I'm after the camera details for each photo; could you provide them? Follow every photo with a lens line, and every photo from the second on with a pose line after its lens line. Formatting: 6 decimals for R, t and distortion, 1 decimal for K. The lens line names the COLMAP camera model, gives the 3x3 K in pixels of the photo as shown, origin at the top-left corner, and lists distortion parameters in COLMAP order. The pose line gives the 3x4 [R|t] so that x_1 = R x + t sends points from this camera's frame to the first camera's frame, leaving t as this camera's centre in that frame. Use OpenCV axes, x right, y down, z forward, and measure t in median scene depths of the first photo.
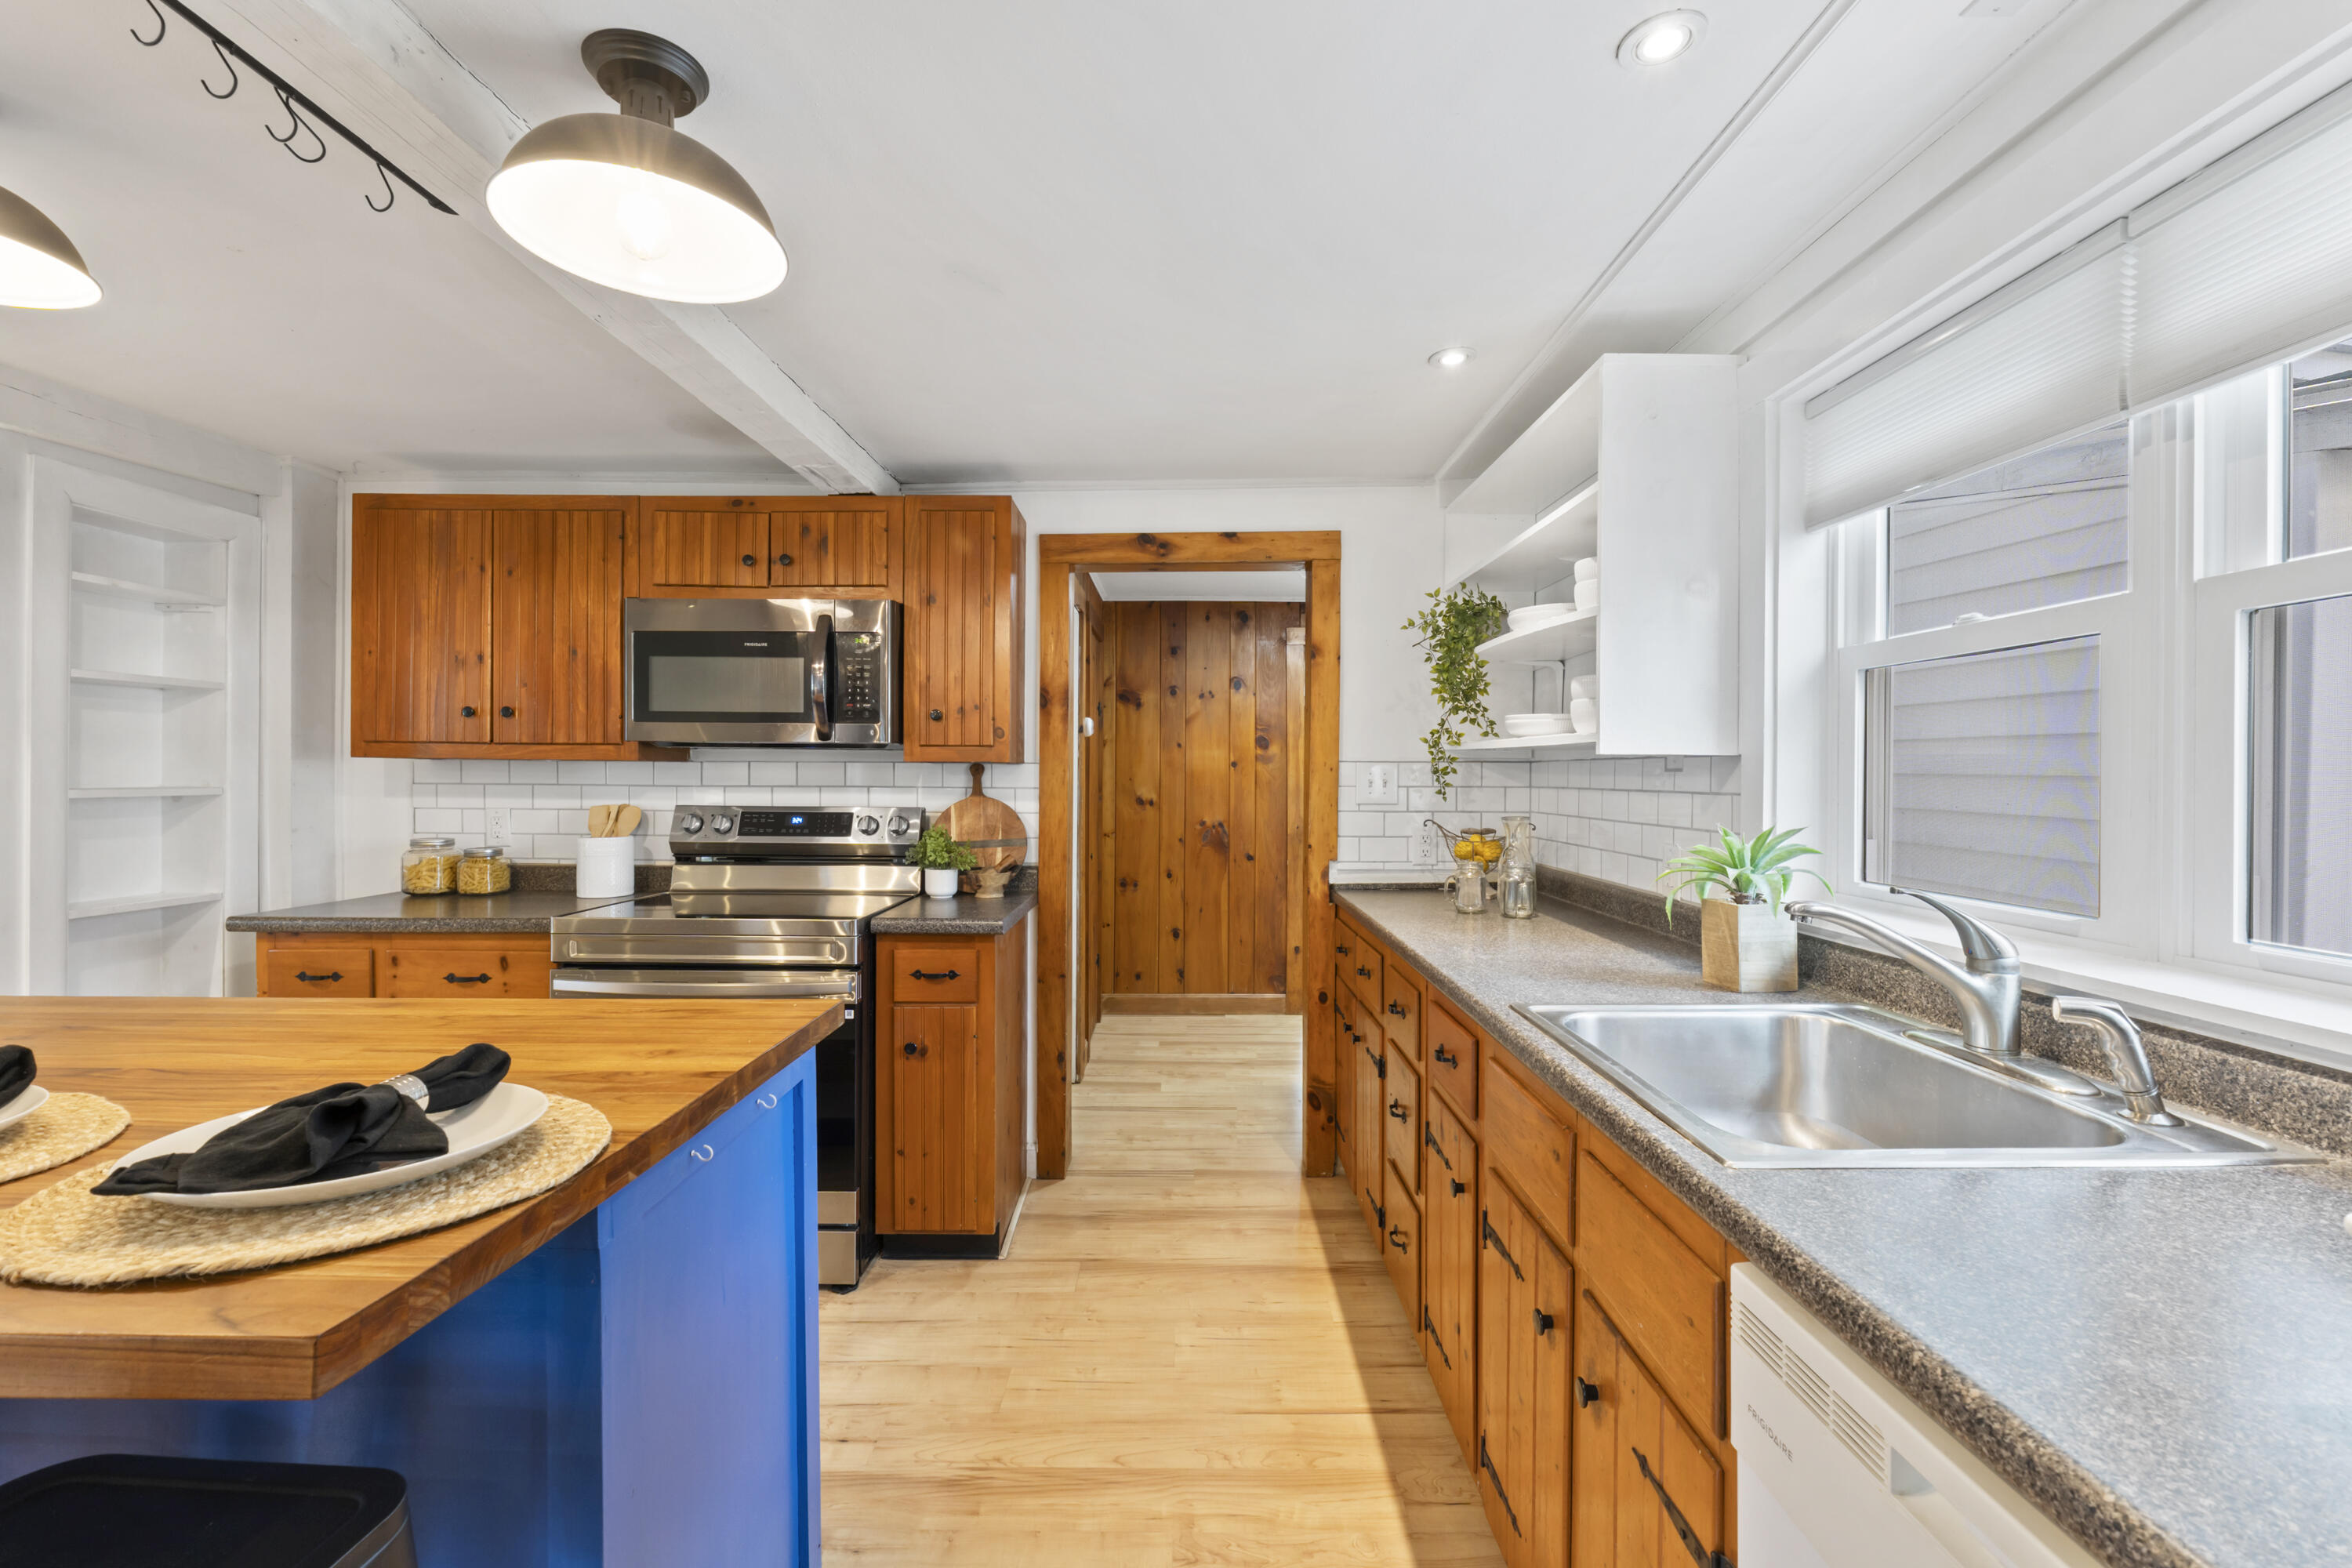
lens RADIAL K [[988.9, 0, 1176.0], [0, 988.9, 784.0], [0, 0, 1]] dist [0.000665, 0.000213]
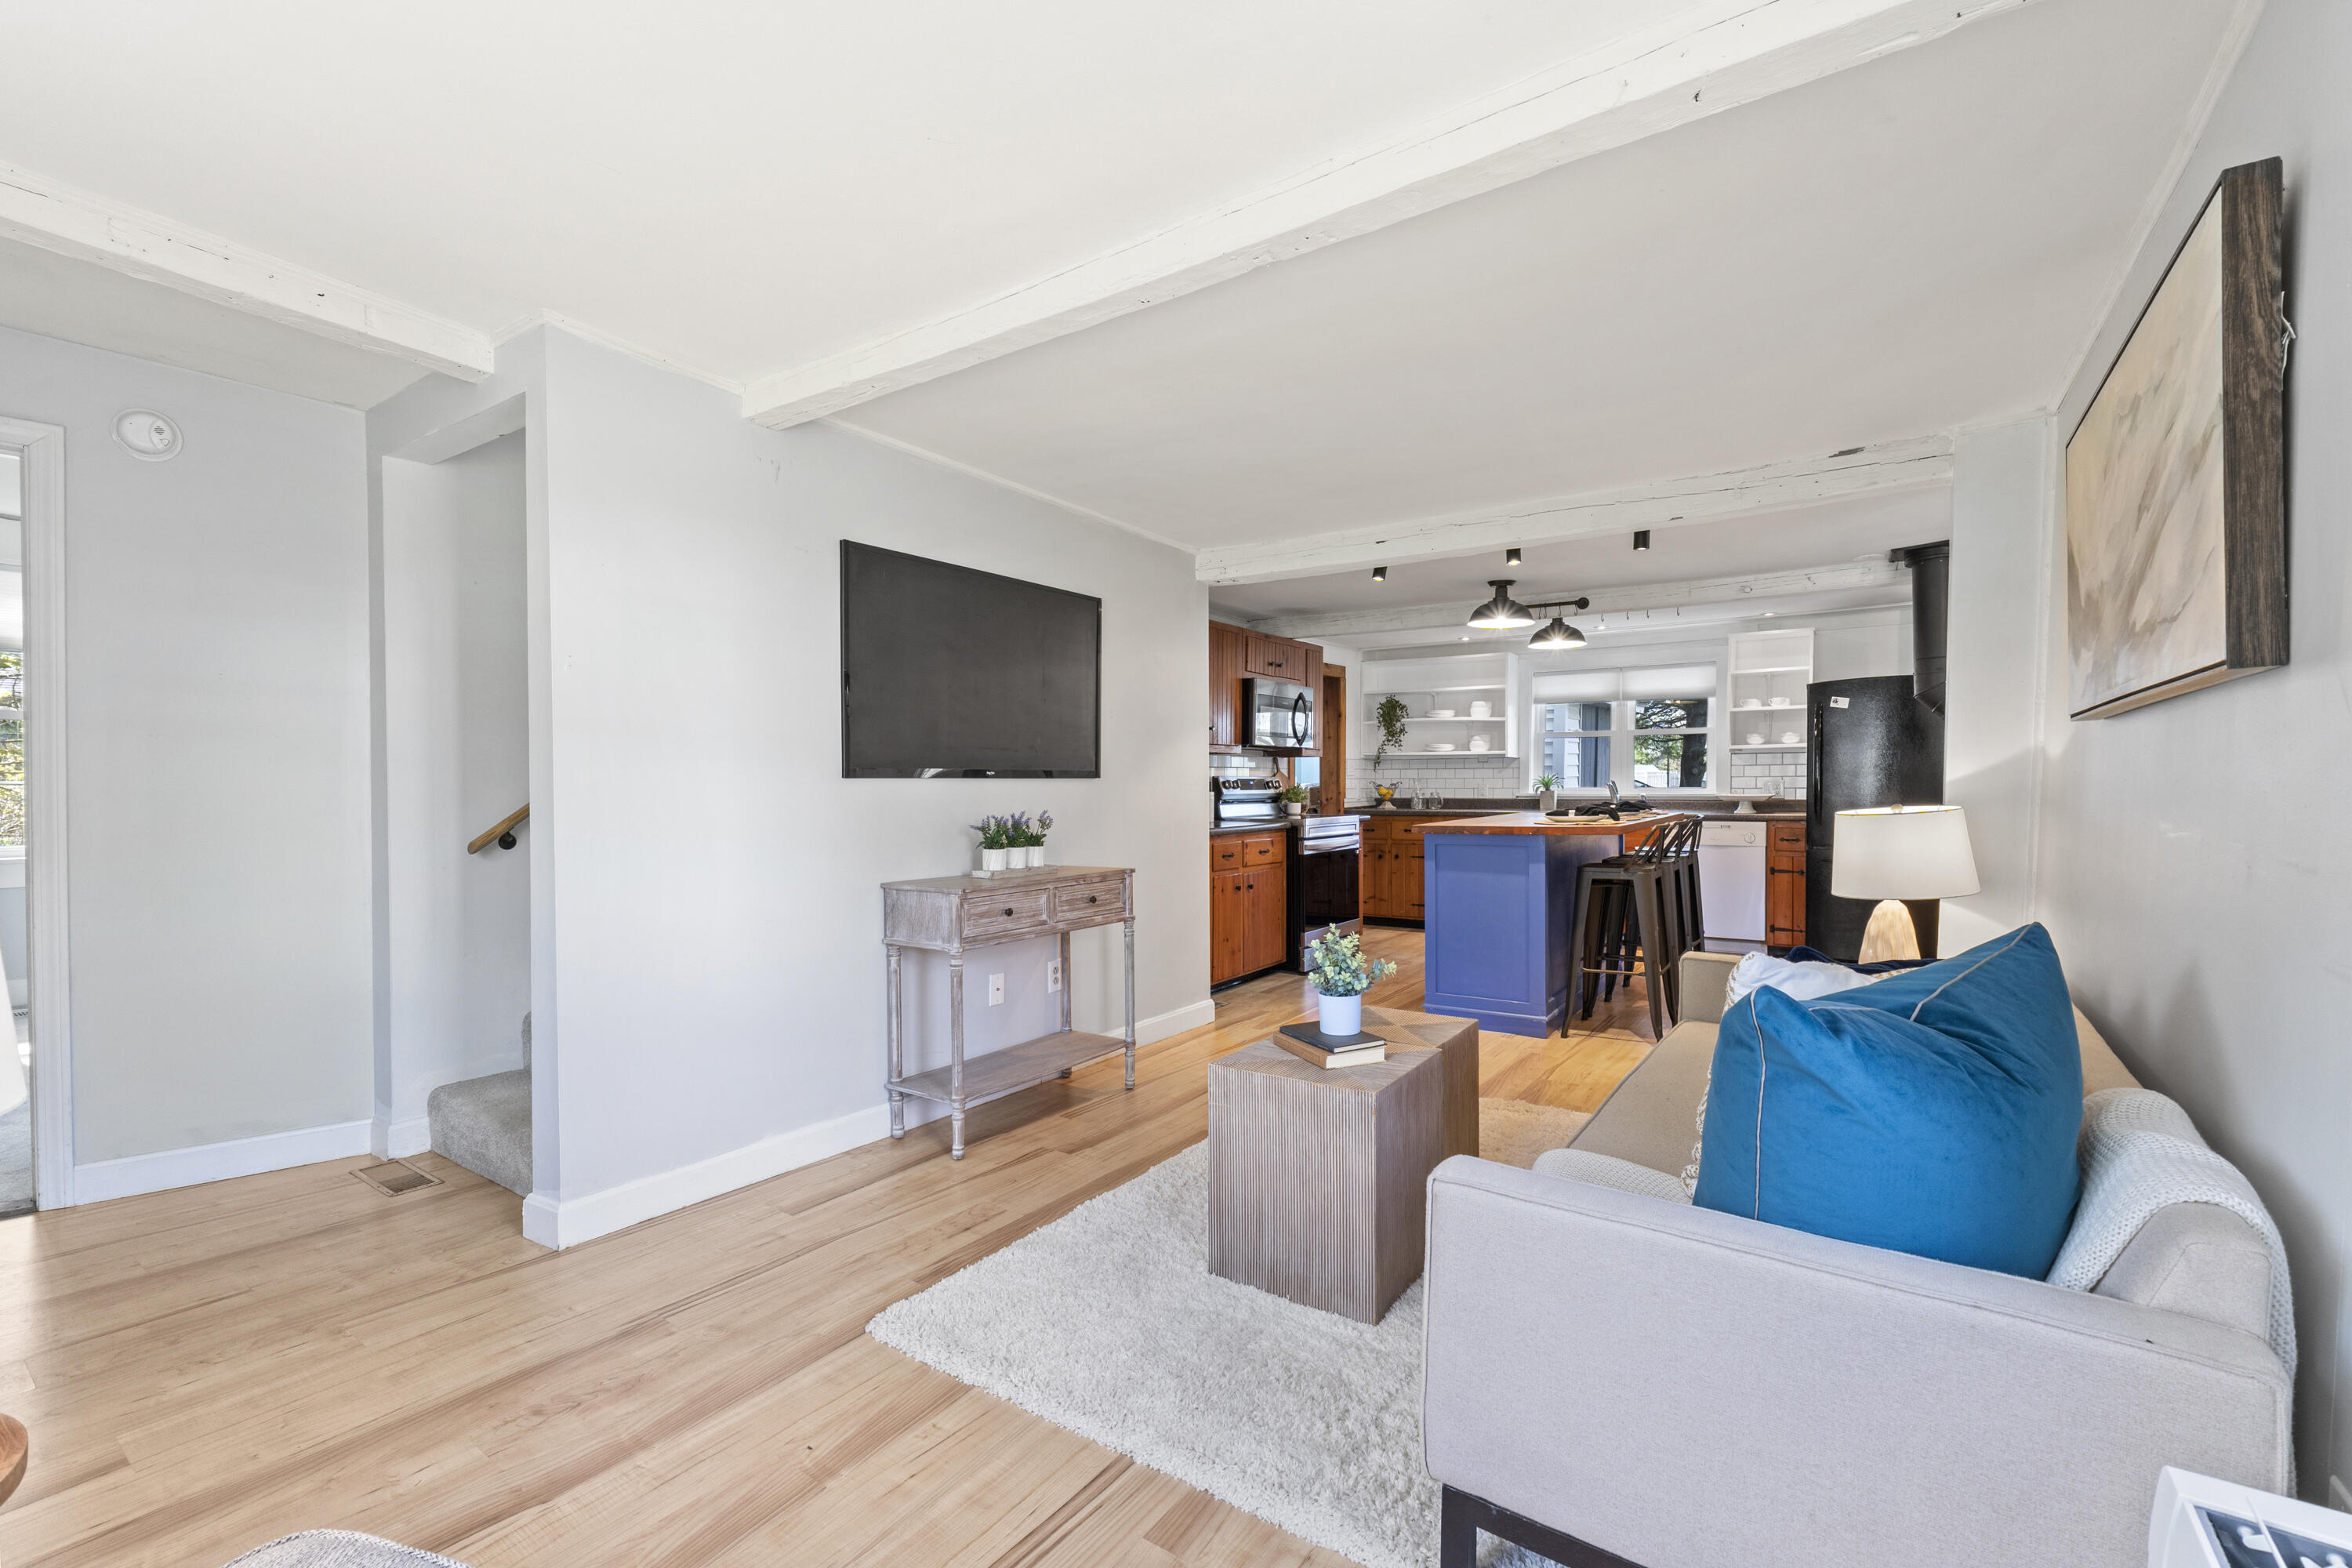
lens RADIAL K [[988.9, 0, 1176.0], [0, 988.9, 784.0], [0, 0, 1]] dist [0.000665, 0.000213]
pose [[0.587660, -0.003913, 0.809099, -2.325832], [0.000793, 0.999991, 0.004260, 0.032492], [-0.809108, -0.001862, 0.587657, -0.125919]]
